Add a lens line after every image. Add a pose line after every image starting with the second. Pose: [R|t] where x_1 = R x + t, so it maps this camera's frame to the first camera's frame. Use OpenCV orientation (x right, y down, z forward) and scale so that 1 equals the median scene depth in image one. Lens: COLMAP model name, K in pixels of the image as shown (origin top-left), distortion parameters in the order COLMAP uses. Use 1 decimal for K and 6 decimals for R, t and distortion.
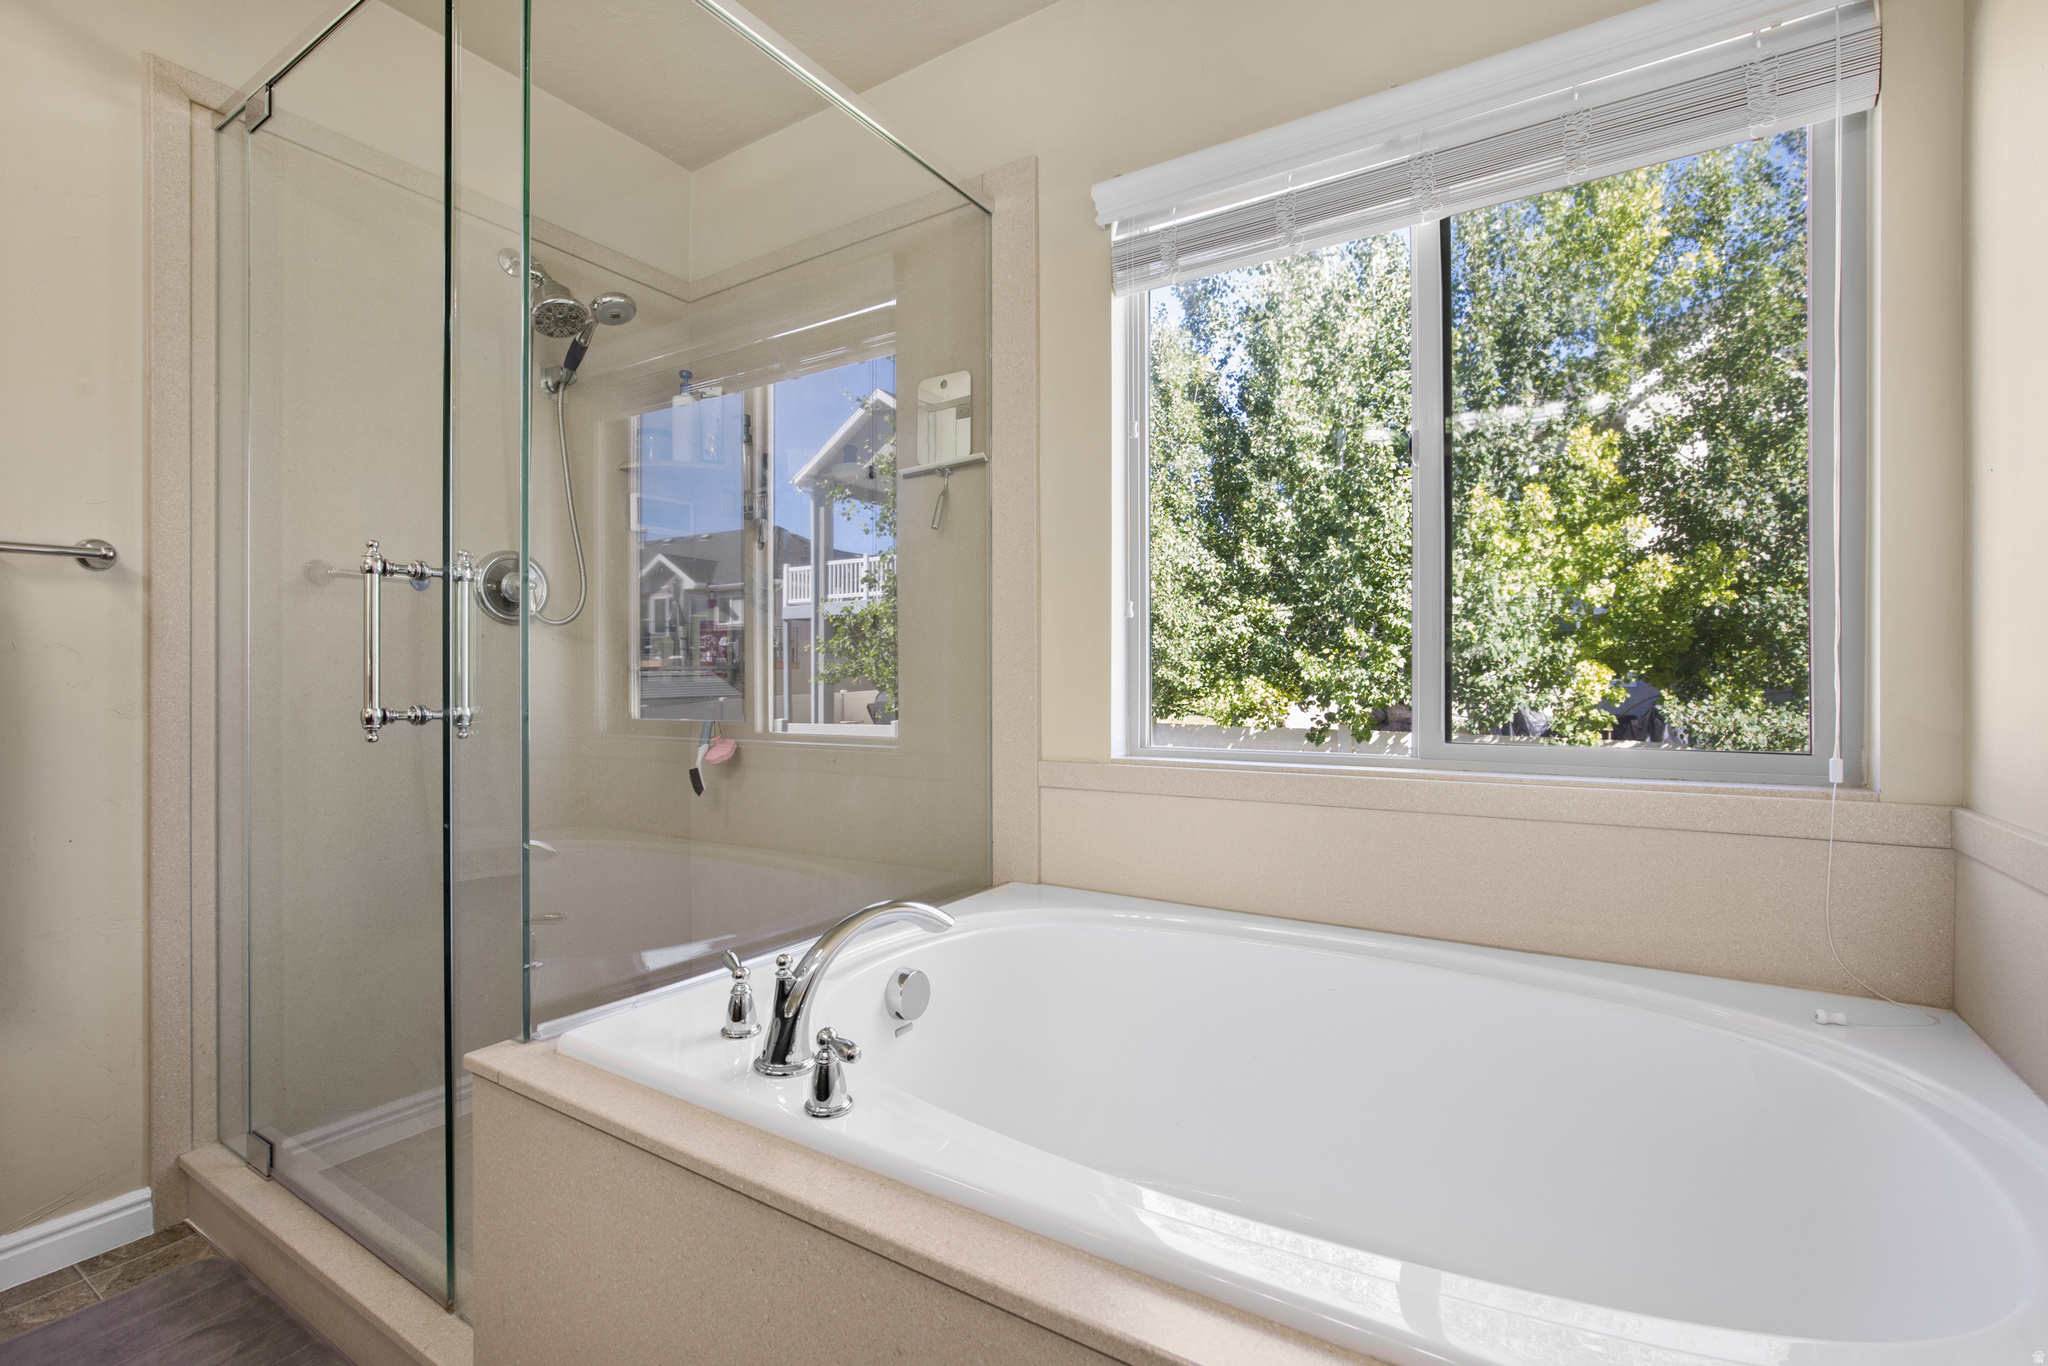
lens RADIAL K [[925.4, 0, 1025.1], [0, 925.4, 682.4], [0, 0, 1]] dist [-0.002552, 0.000863]
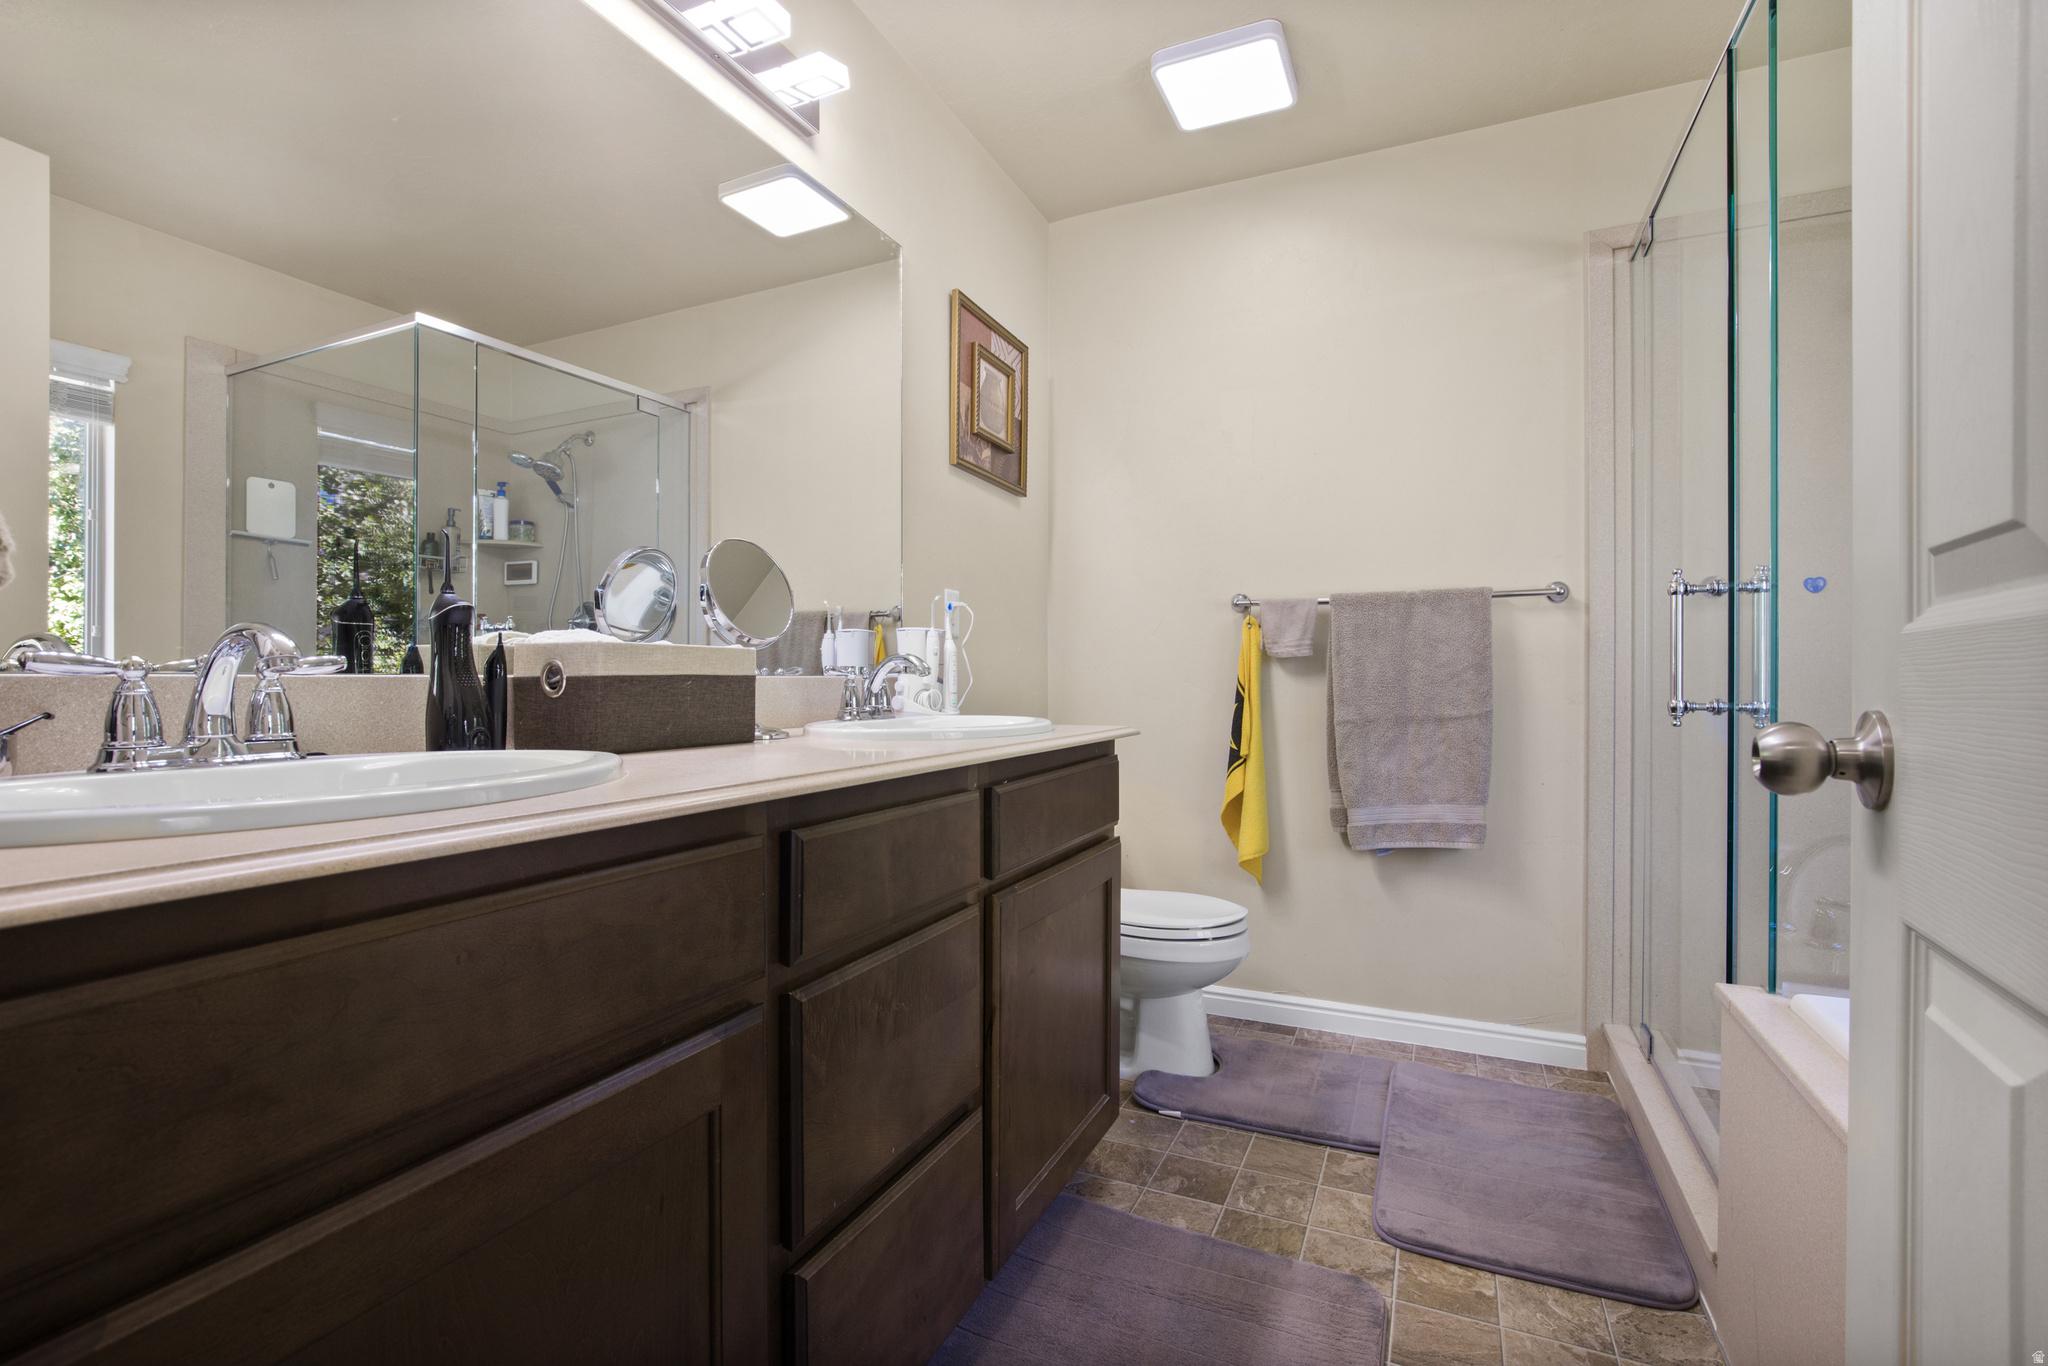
lens RADIAL K [[925.4, 0, 1022.5], [0, 925.4, 680.6], [0, 0, 1]] dist [-0.002552, 0.000863]
pose [[0.152652, 0.002731, -0.988276, 0.318089], [0.000571, 0.999996, 0.002852, -0.002342], [0.988280, -0.001000, 0.152650, -0.066234]]
